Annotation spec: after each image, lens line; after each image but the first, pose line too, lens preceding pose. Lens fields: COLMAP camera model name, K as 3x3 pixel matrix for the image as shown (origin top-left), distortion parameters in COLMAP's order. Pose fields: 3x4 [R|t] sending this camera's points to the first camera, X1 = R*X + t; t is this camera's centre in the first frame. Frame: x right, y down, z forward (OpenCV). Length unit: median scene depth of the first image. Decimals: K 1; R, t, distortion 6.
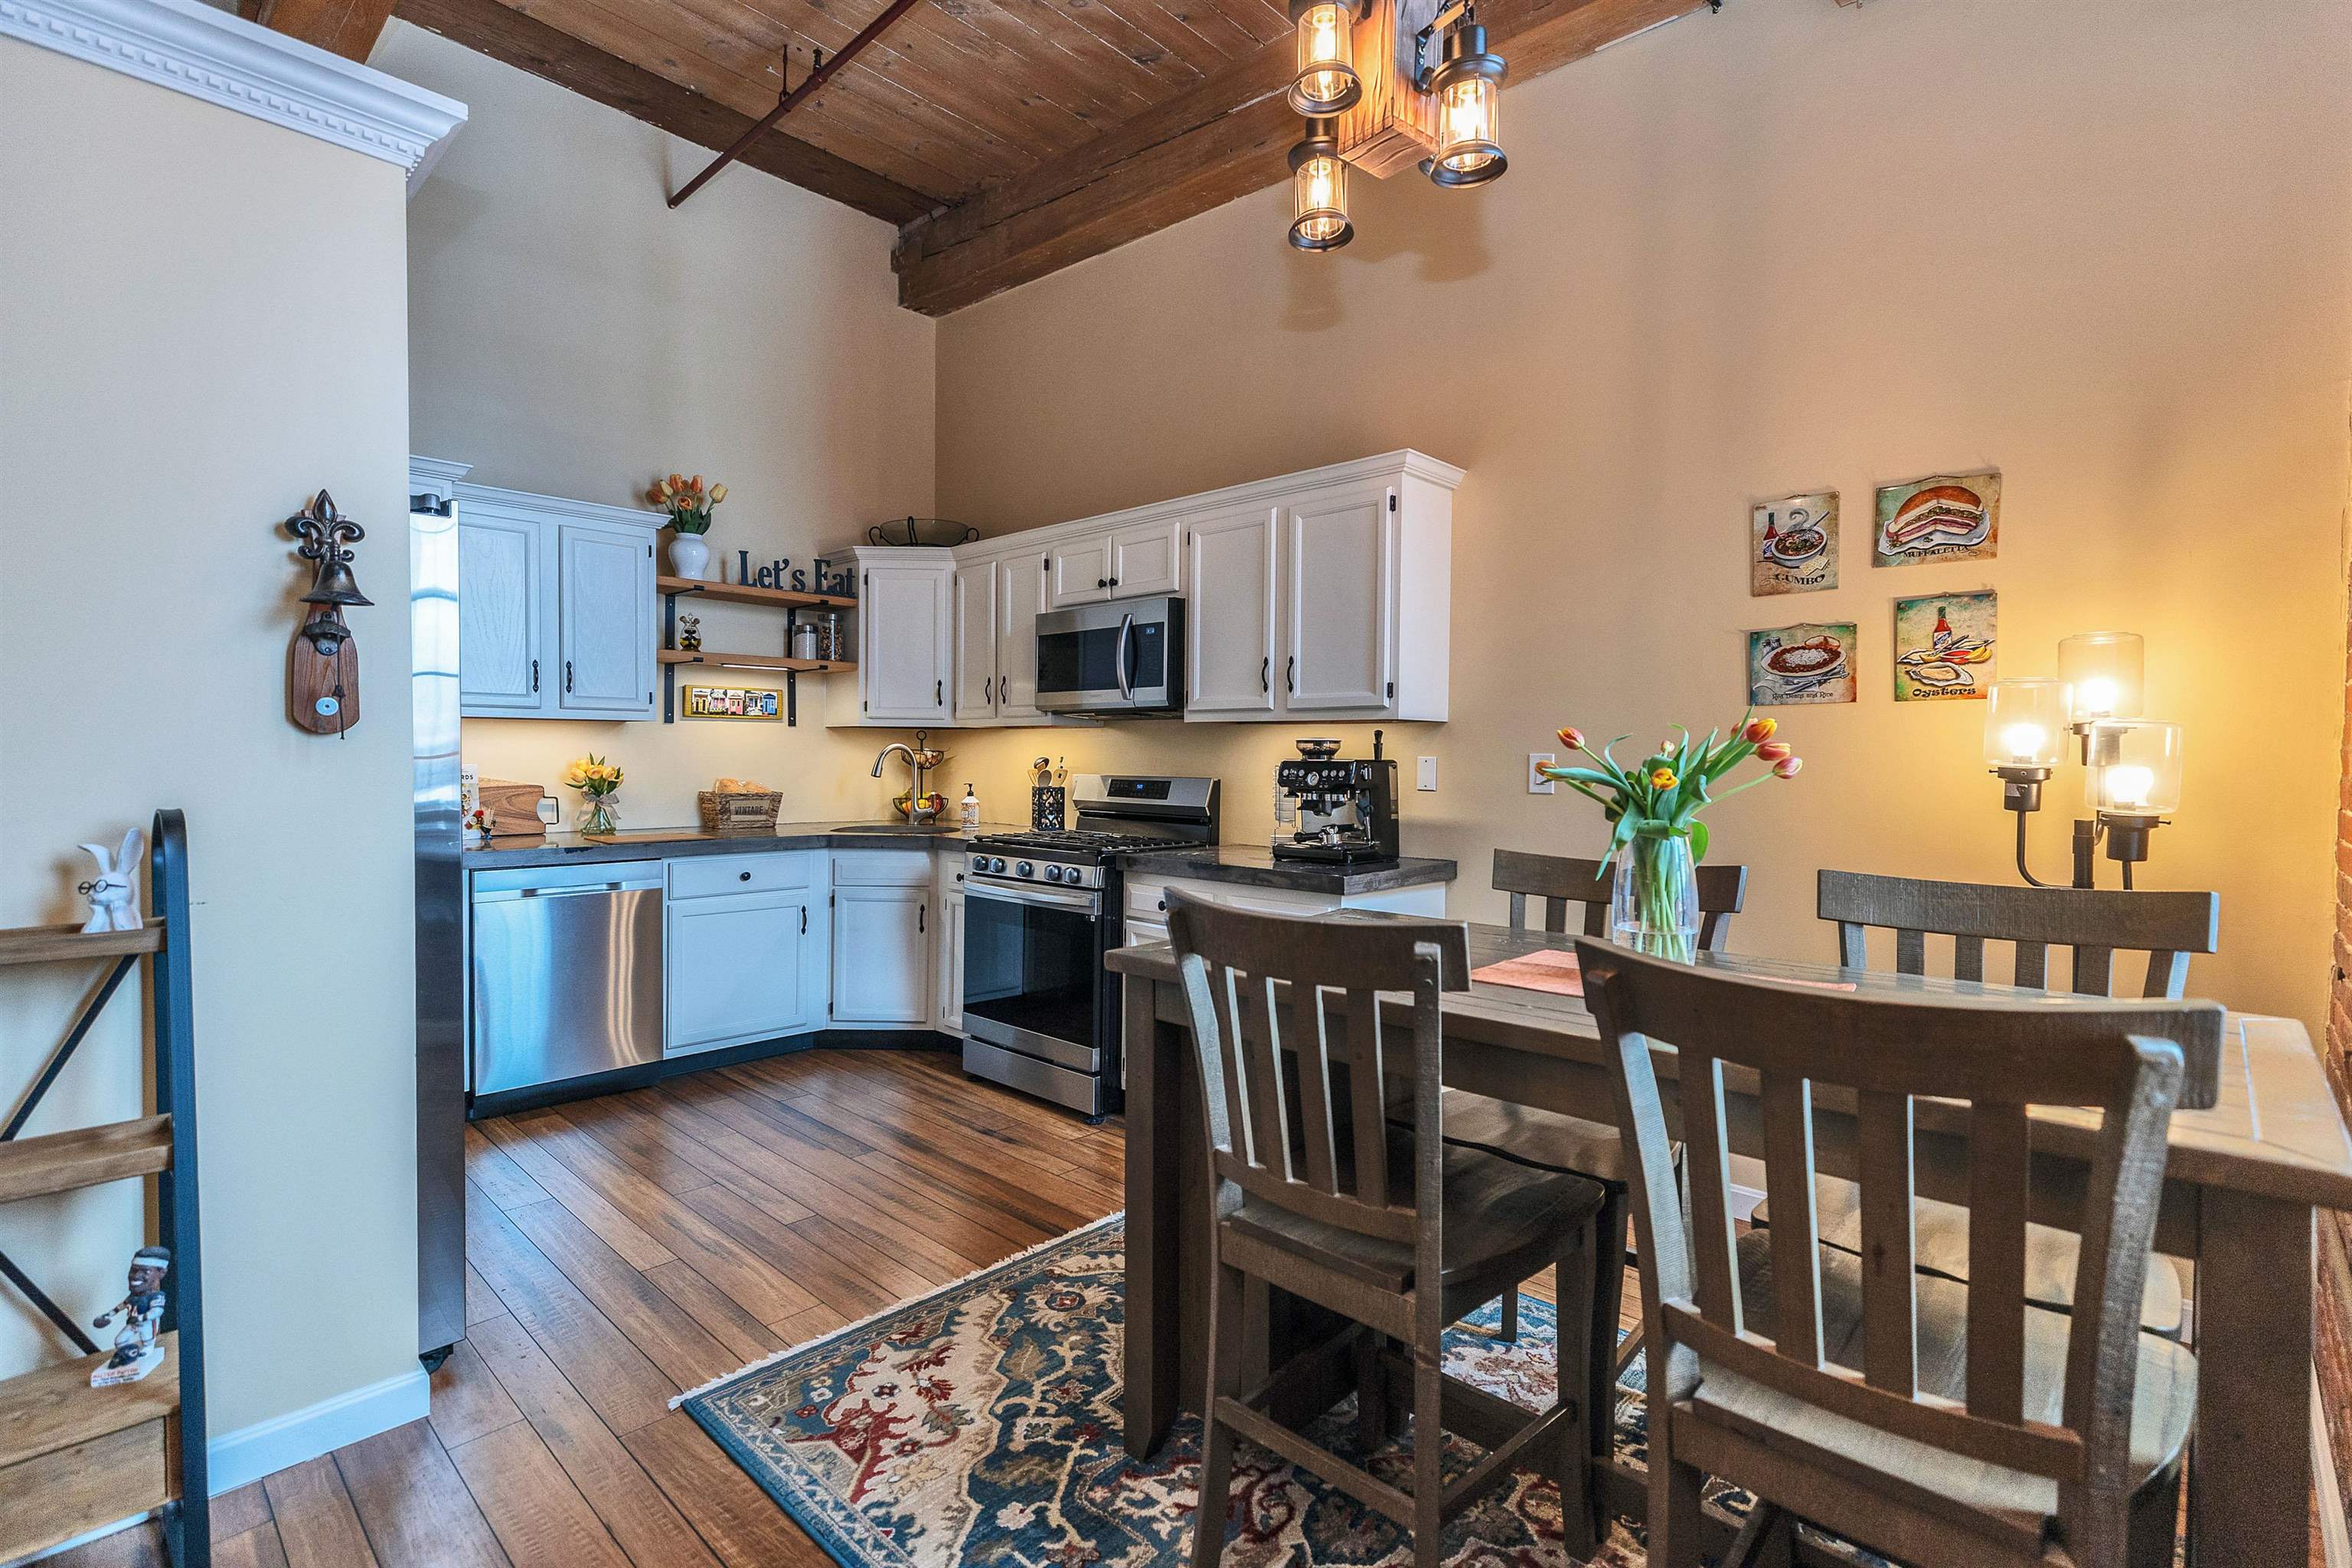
lens RADIAL K [[1057.7, 0, 1145.6], [0, 1057.7, 762.9], [0, 0, 1]] dist [0.008623, -0.002074]
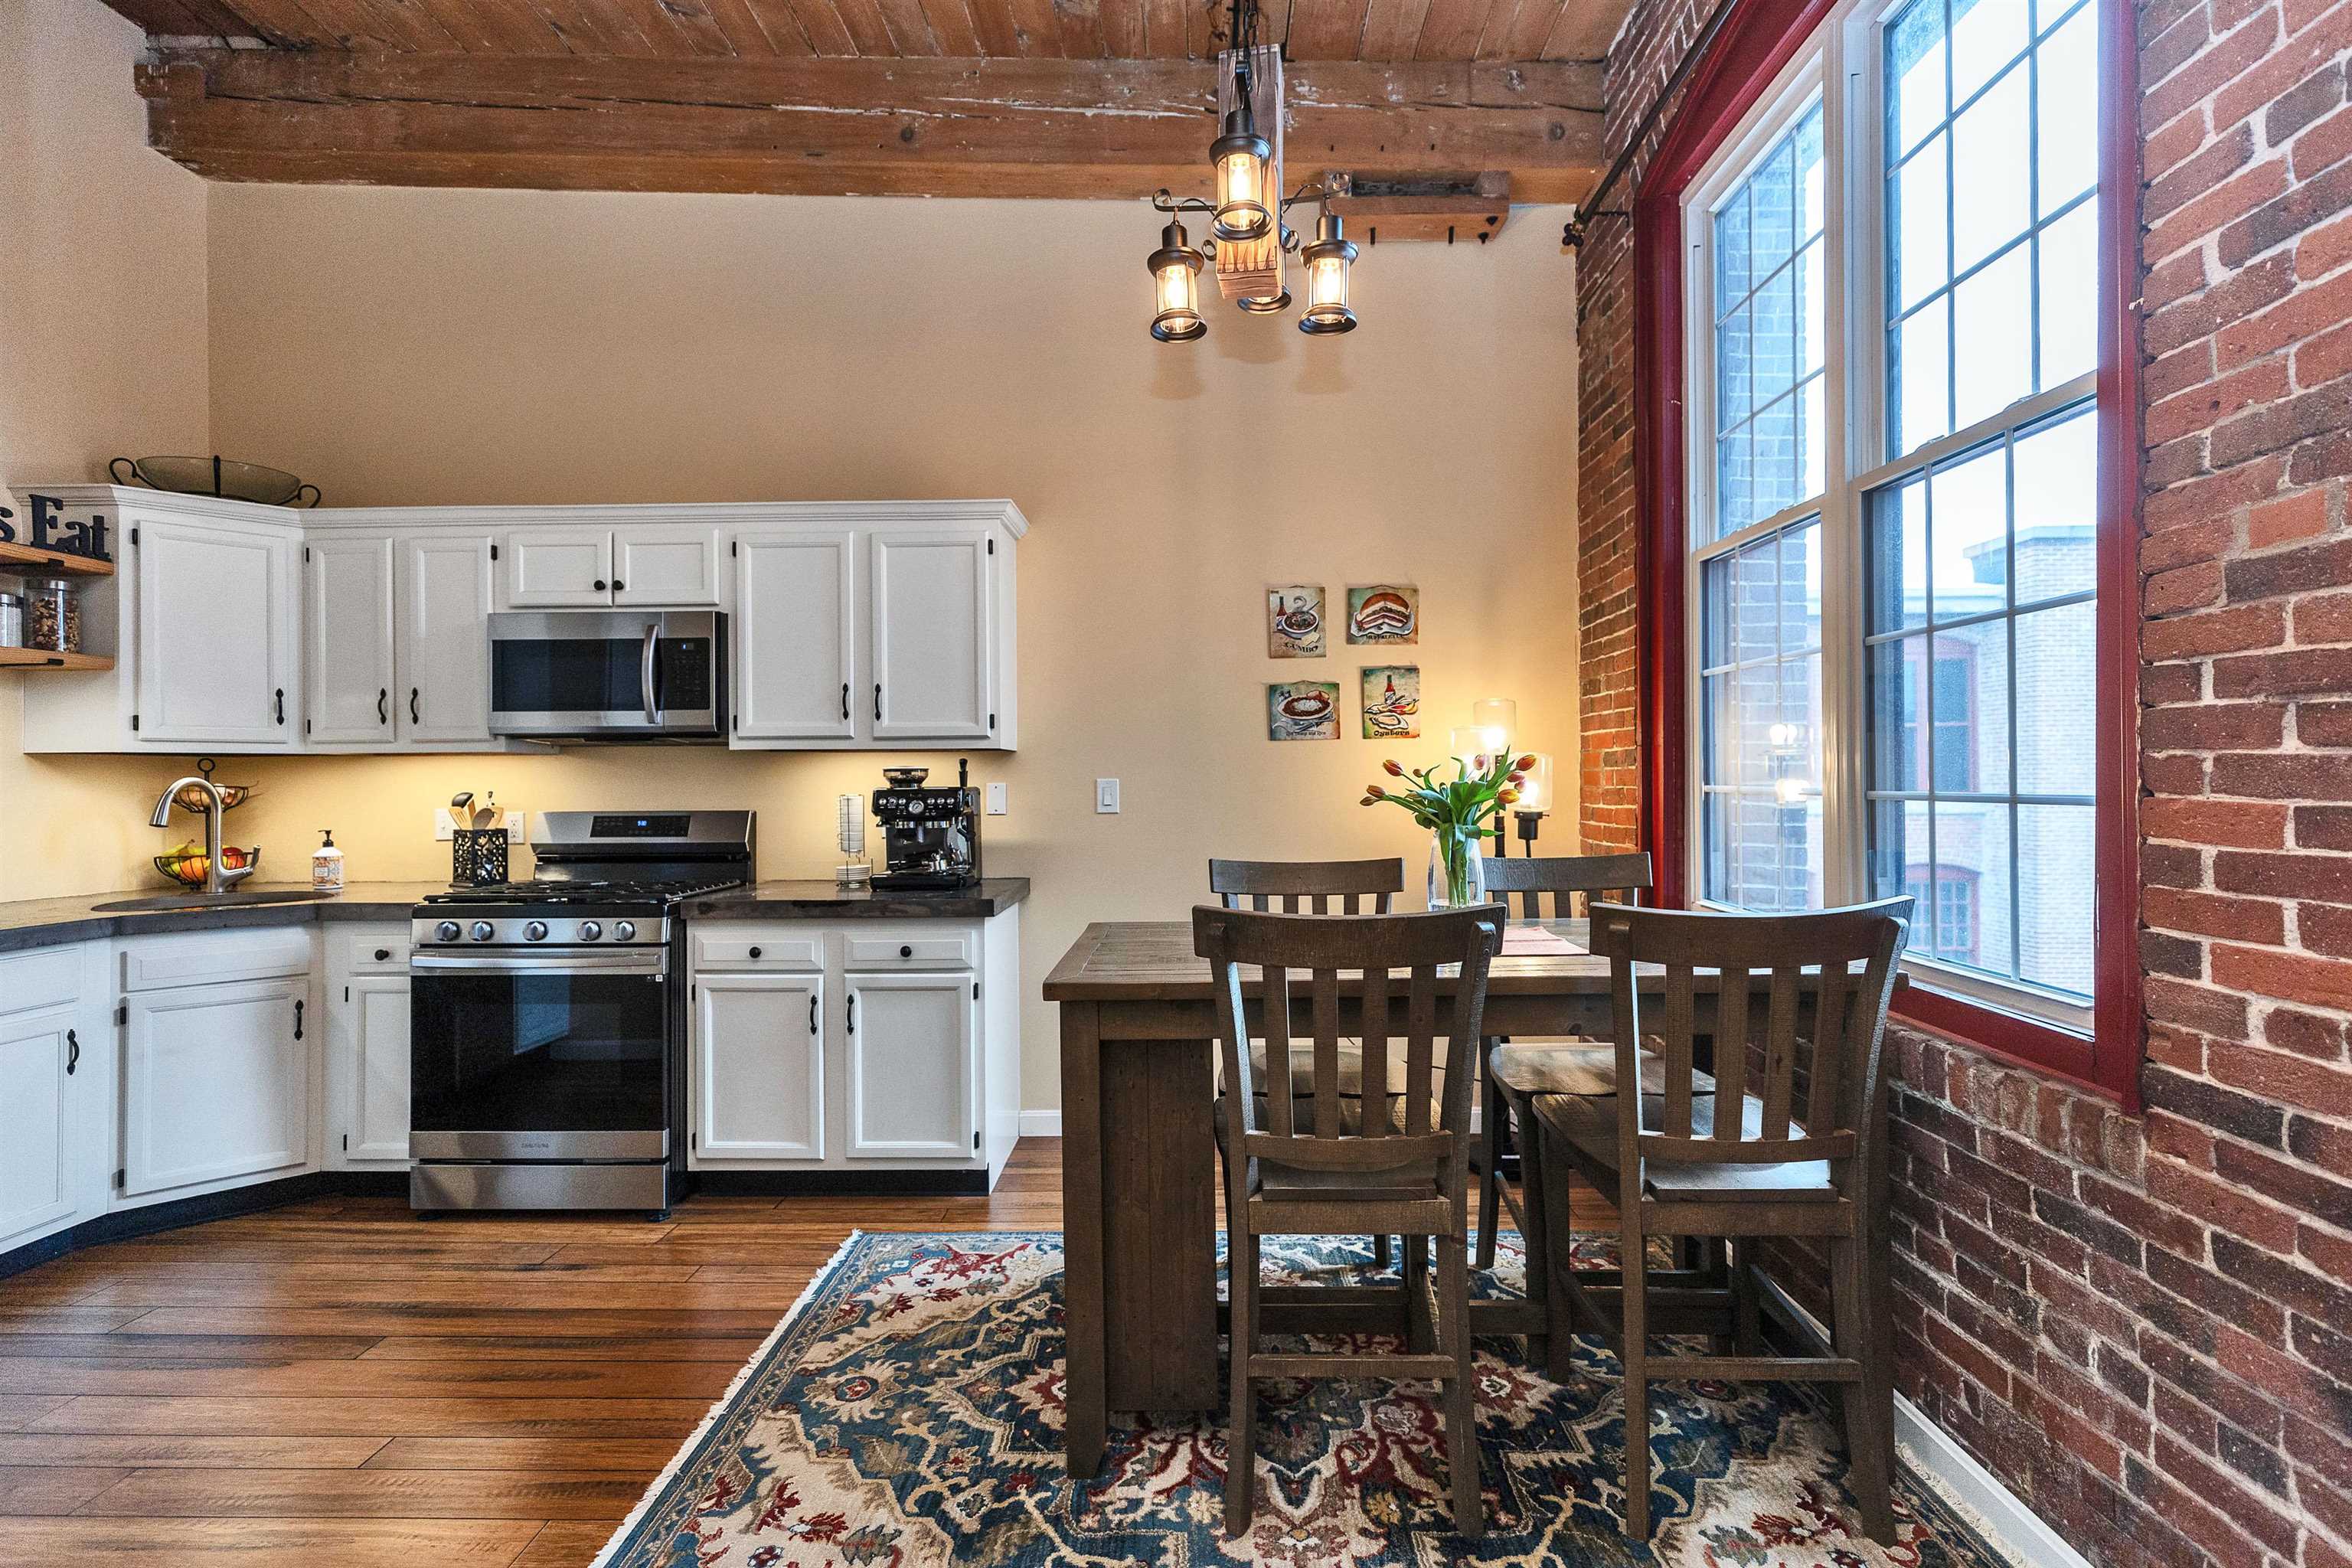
lens RADIAL K [[1057.7, 0, 1140.7], [0, 1057.7, 761.7], [0, 0, 1]] dist [0.008623, -0.002074]
pose [[0.752332, -0.004864, 0.658766, -0.322831], [0.019544, 0.999697, -0.014938, -0.008575], [-0.658494, 0.024114, 0.752199, 0.091659]]
